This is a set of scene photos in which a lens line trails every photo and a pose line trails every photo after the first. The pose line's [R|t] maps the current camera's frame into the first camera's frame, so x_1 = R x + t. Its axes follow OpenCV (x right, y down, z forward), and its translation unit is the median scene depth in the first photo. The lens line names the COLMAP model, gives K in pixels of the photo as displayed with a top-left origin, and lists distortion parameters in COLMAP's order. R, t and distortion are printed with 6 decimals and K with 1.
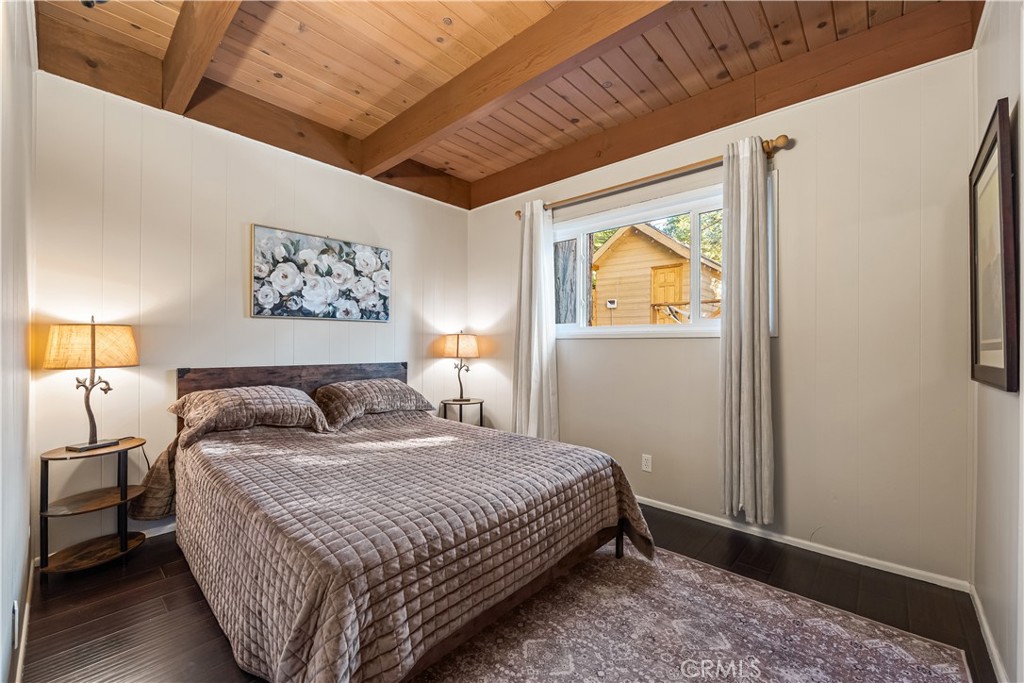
lens RADIAL K [[395.7, 0, 512.2], [0, 395.7, 344.0], [0, 0, 1]] dist [-0.005456, 0.000254]
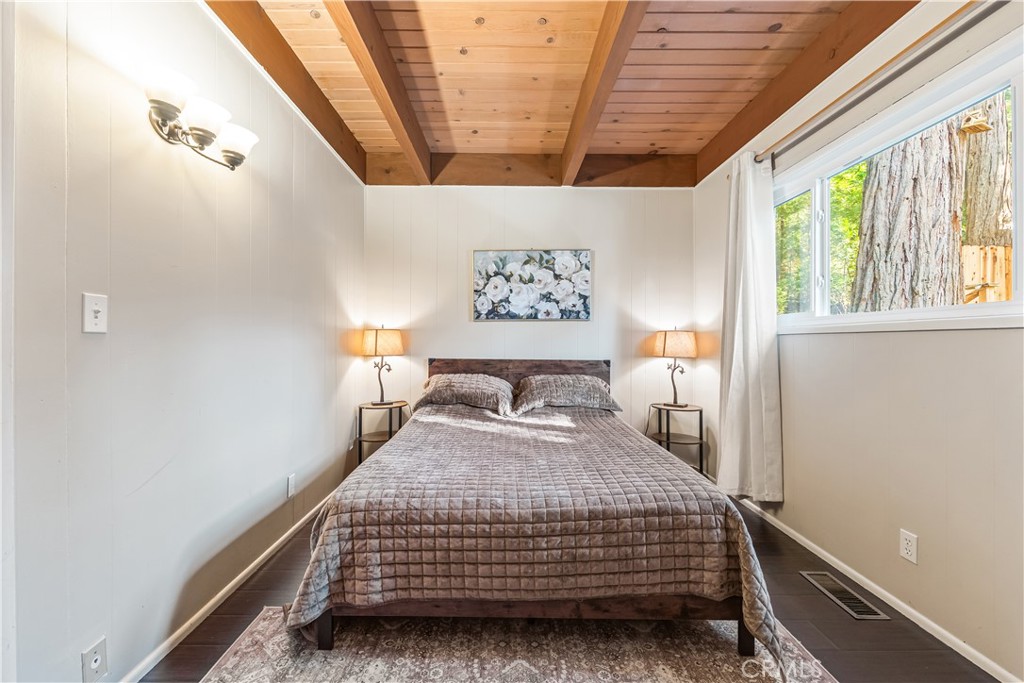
lens RADIAL K [[395.7, 0, 510.0], [0, 395.7, 340.2], [0, 0, 1]] dist [-0.005456, 0.000254]
pose [[0.687286, -0.003612, -0.726378, 0.356491], [-0.001019, 0.999982, -0.005936, 0.002739], [0.726386, 0.004820, 0.687270, 0.174437]]
